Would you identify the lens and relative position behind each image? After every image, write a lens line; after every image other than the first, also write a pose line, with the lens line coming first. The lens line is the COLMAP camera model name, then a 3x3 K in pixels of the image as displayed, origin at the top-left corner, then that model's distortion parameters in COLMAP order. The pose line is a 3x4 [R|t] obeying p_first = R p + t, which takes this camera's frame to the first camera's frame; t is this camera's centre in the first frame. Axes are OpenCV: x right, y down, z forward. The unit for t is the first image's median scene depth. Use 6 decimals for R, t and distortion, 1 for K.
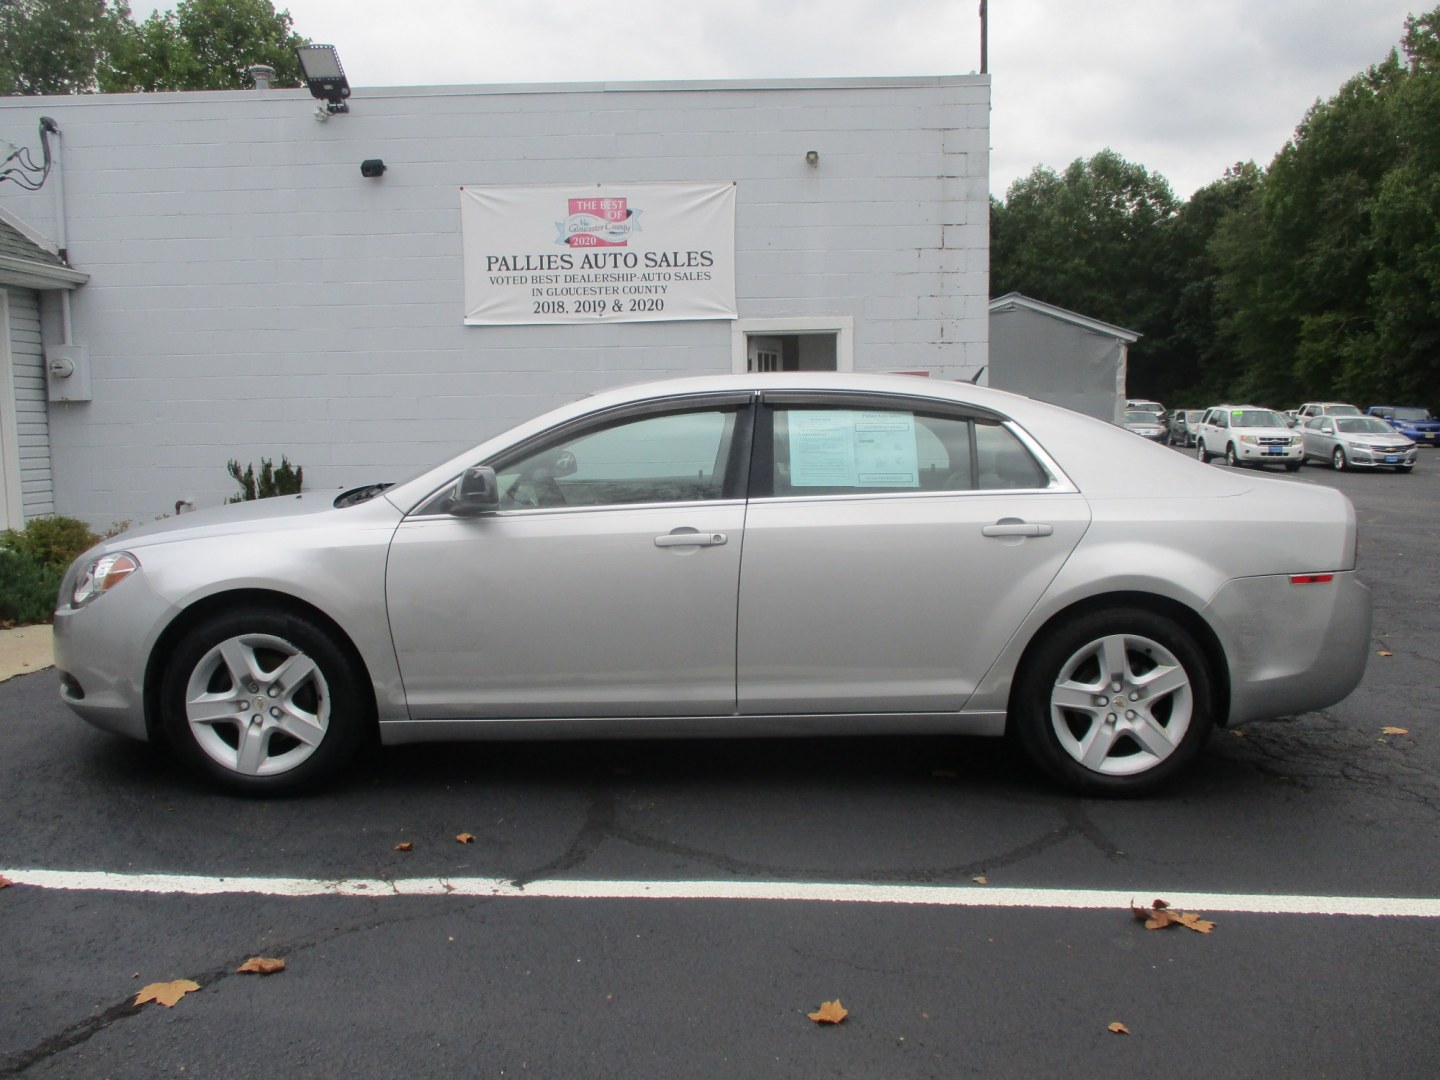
lens RADIAL K [[1200.6, 0, 716.6], [0, 1200.6, 537.3], [0, 0, 1]] dist [-0.034548, 0.012965]
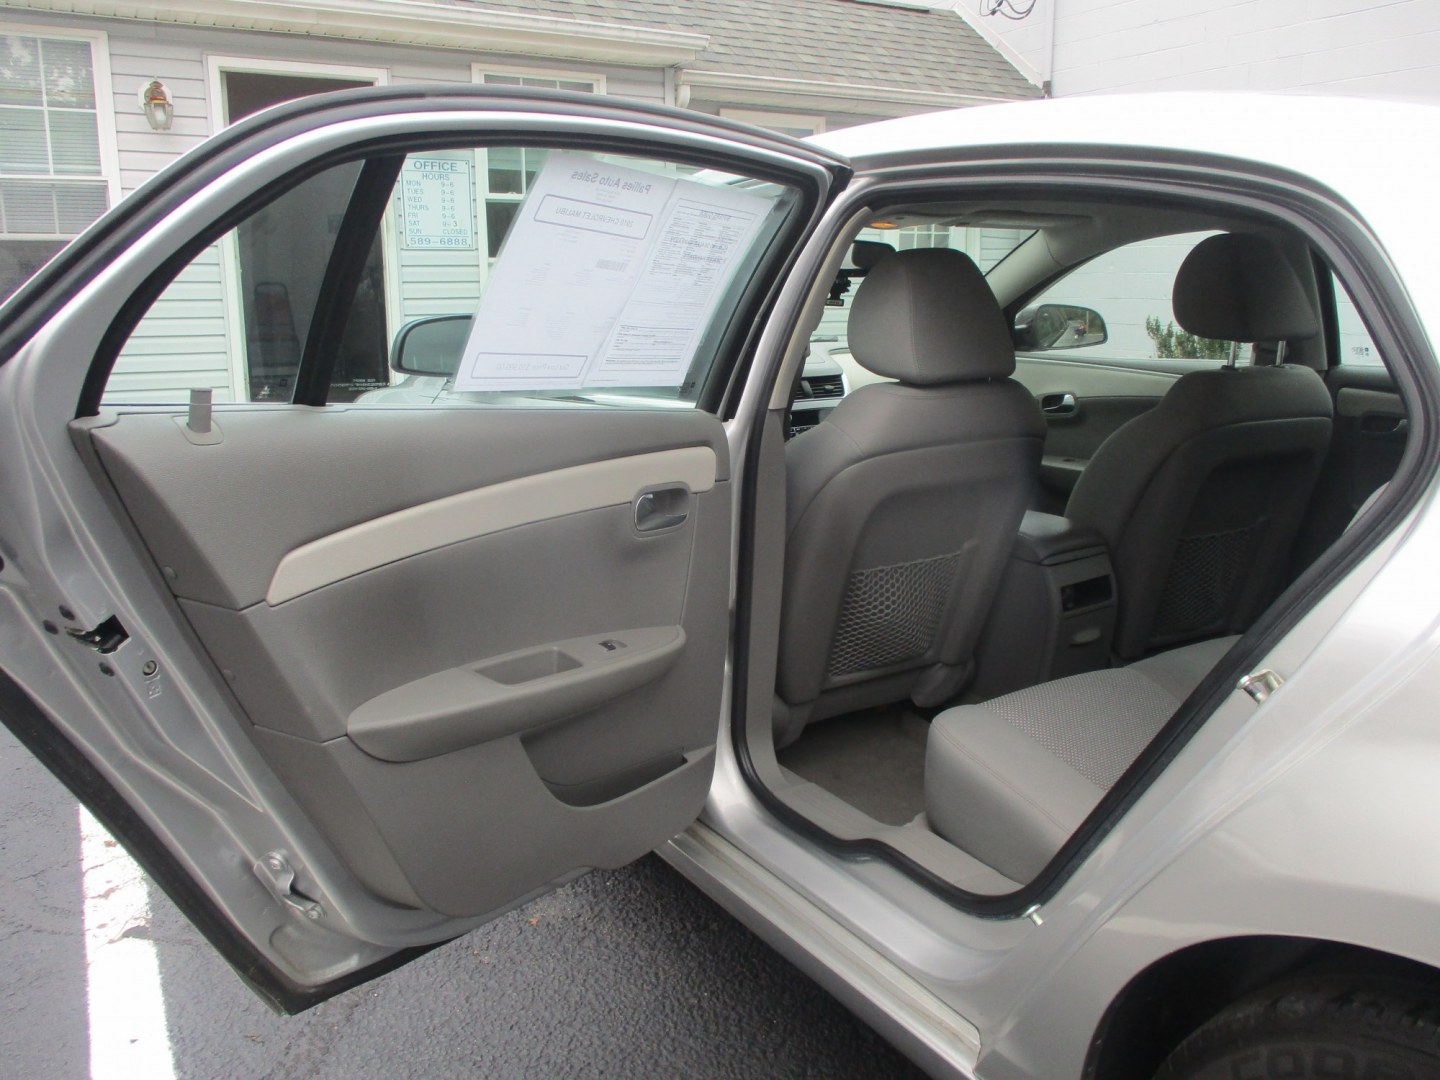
lens RADIAL K [[1196.7, 0, 714.3], [0, 1196.7, 543.8], [0, 0, 1]] dist [-0.026265, 0.001507]
pose [[0.520442, 0.190347, -0.832411, 0.158556], [-0.090571, 0.981644, 0.167845, -0.020120], [0.849080, -0.011962, 0.528129, 0.285261]]
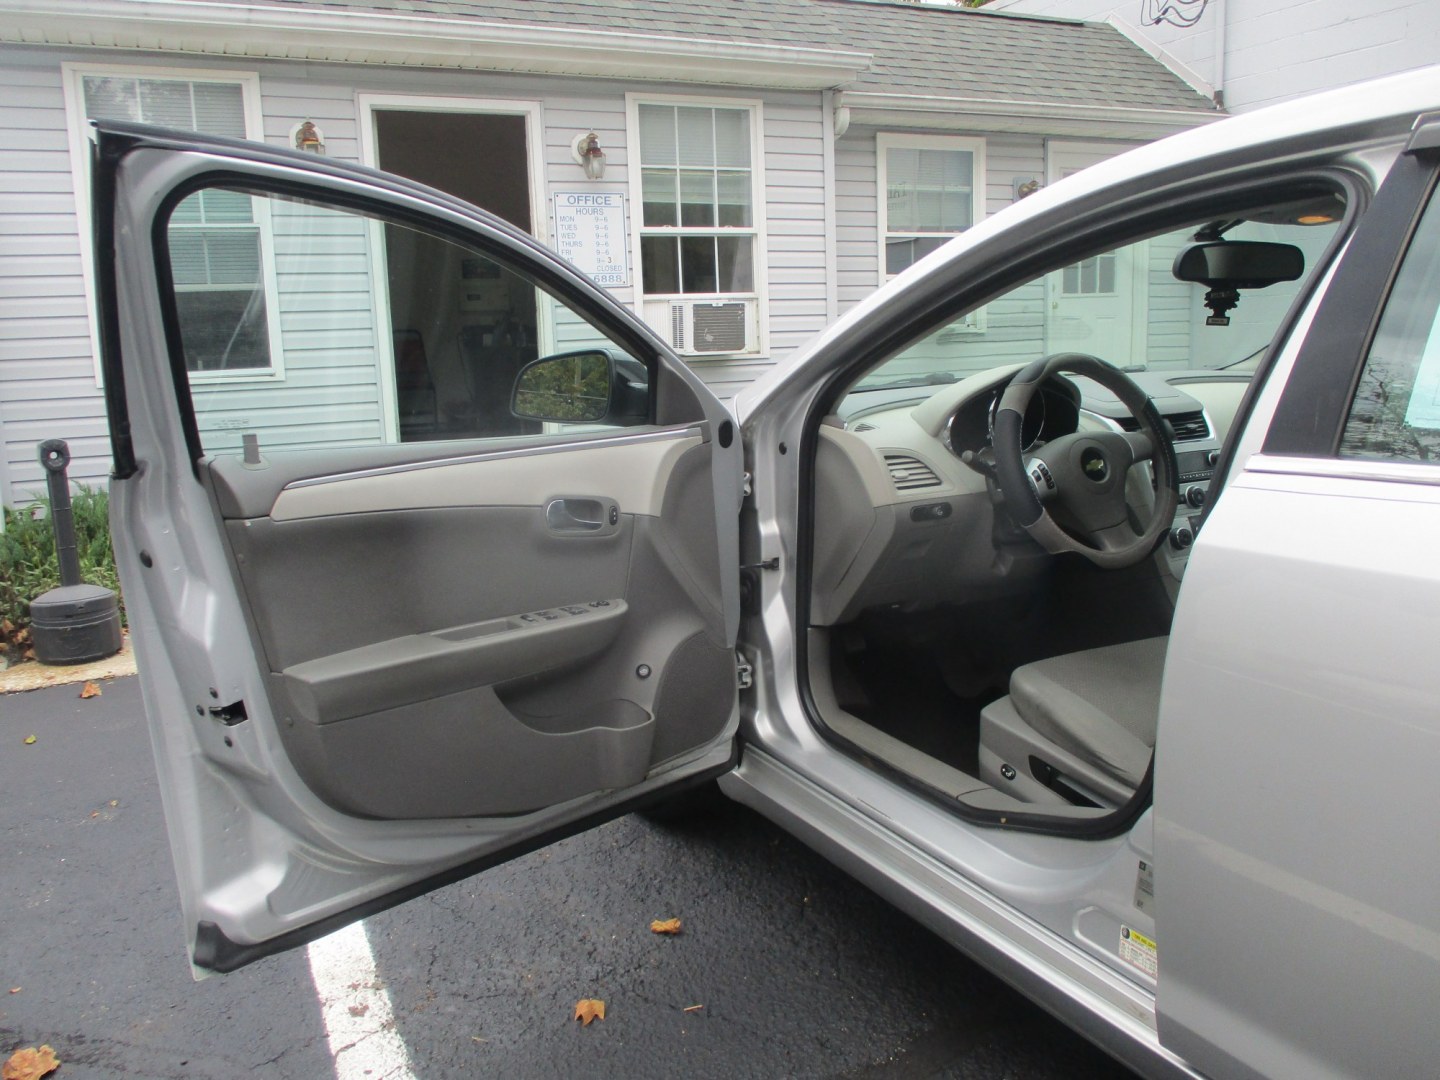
lens RADIAL K [[1200.6, 0, 716.6], [0, 1200.6, 537.3], [0, 0, 1]] dist [-0.034548, 0.012965]
pose [[0.459423, 0.150964, -0.875295, 0.092608], [-0.063314, 0.988510, 0.137258, -0.015988], [0.885958, -0.007641, 0.463702, 0.270126]]
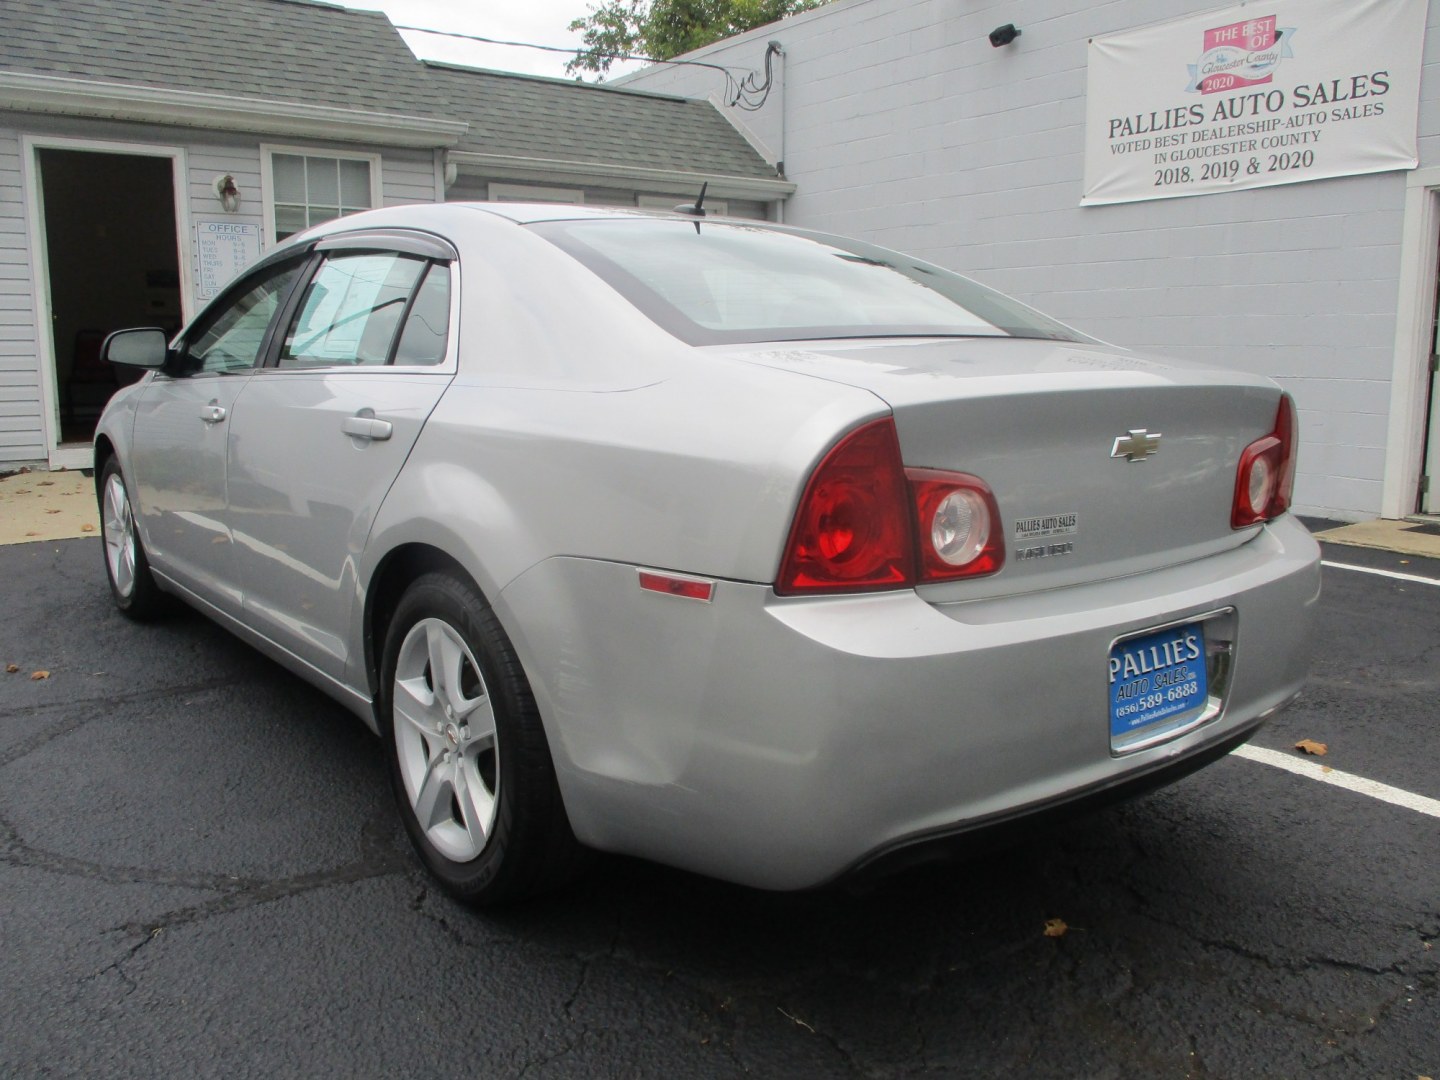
lens RADIAL K [[1200.6, 0, 716.6], [0, 1200.6, 537.3], [0, 0, 1]] dist [-0.034548, 0.012965]
pose [[0.604823, 0.138886, -0.784155, 0.329729], [-0.089996, 0.990287, 0.105981, -0.012200], [0.791258, 0.006472, 0.611448, 0.283788]]
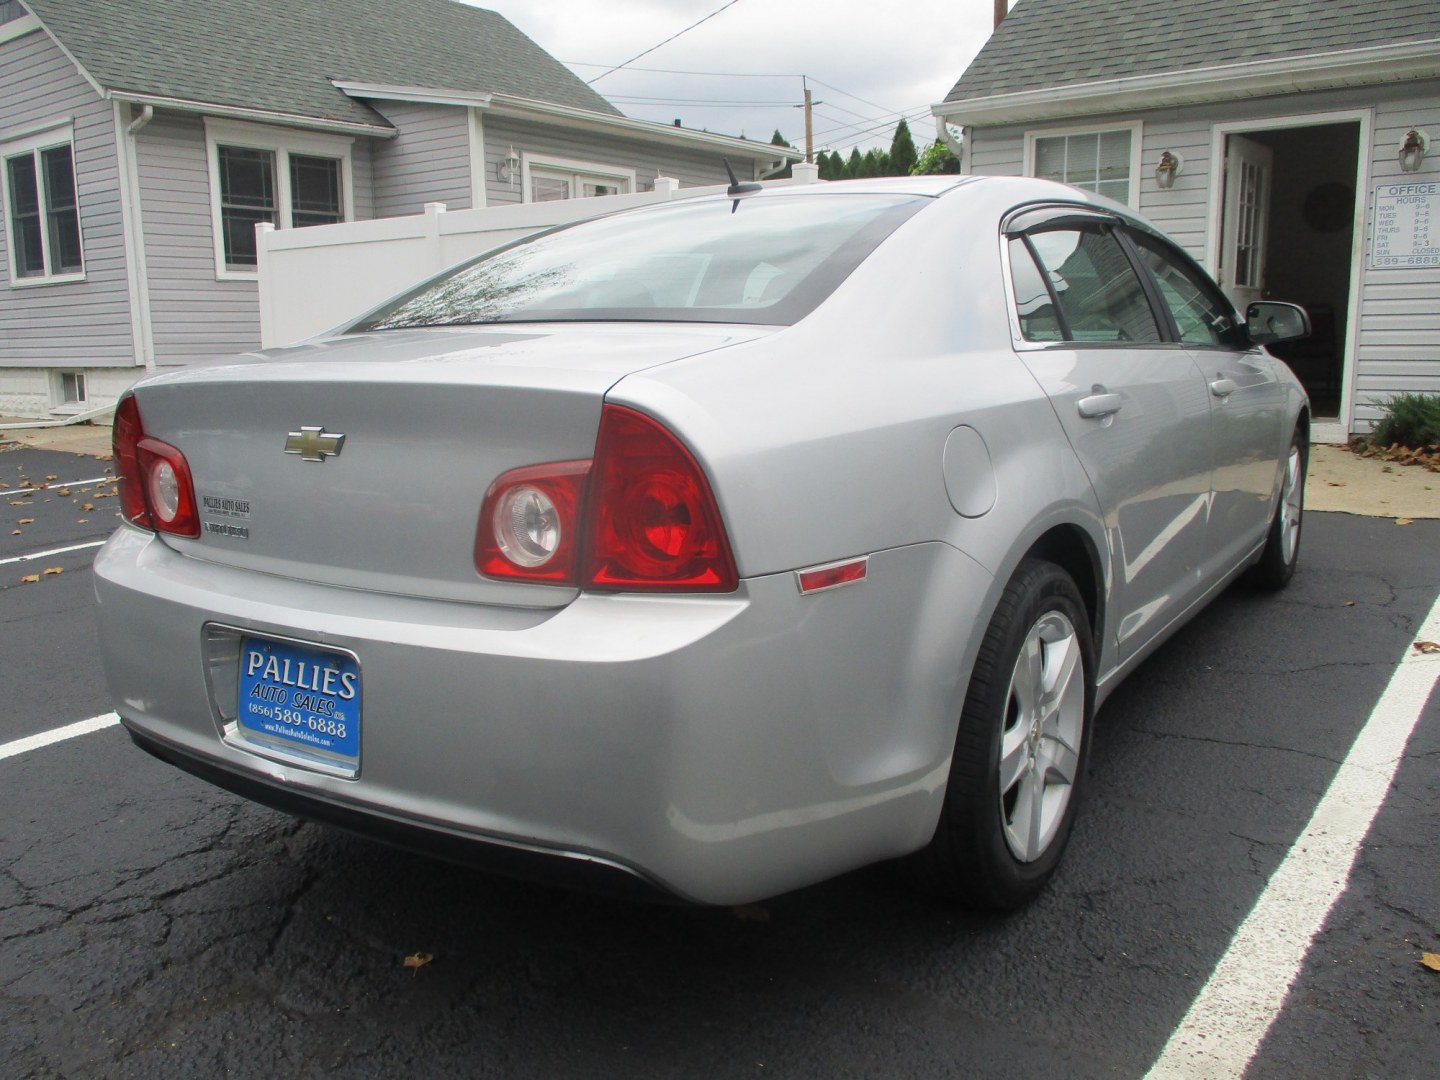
lens RADIAL K [[1200.6, 0, 716.6], [0, 1200.6, 537.3], [0, 0, 1]] dist [-0.034548, 0.012965]
pose [[-0.573203, 0.161579, -0.803325, 0.328286], [-0.060828, 0.969270, 0.238359, -0.046285], [0.817152, 0.185493, -0.545760, 0.614702]]
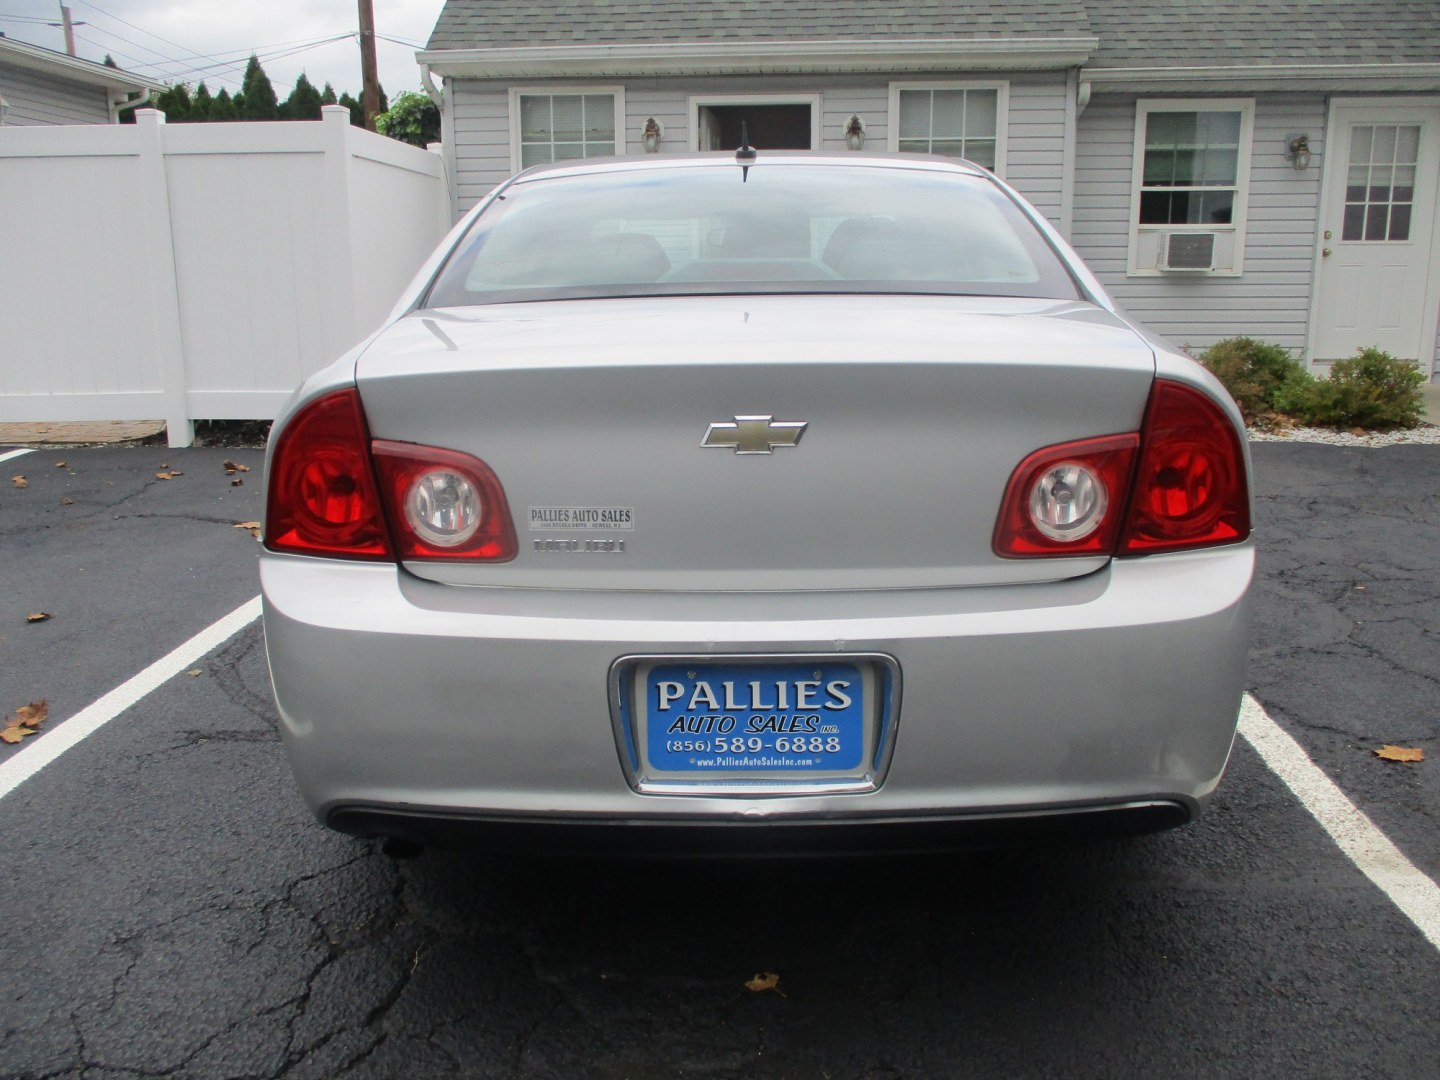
lens RADIAL K [[1200.6, 0, 716.6], [0, 1200.6, 537.3], [0, 0, 1]] dist [-0.034548, 0.012965]
pose [[-0.035434, 0.229255, -0.972721, 0.376014], [-0.093083, 0.968344, 0.231614, -0.036443], [0.995028, 0.098751, -0.012972, 0.459394]]
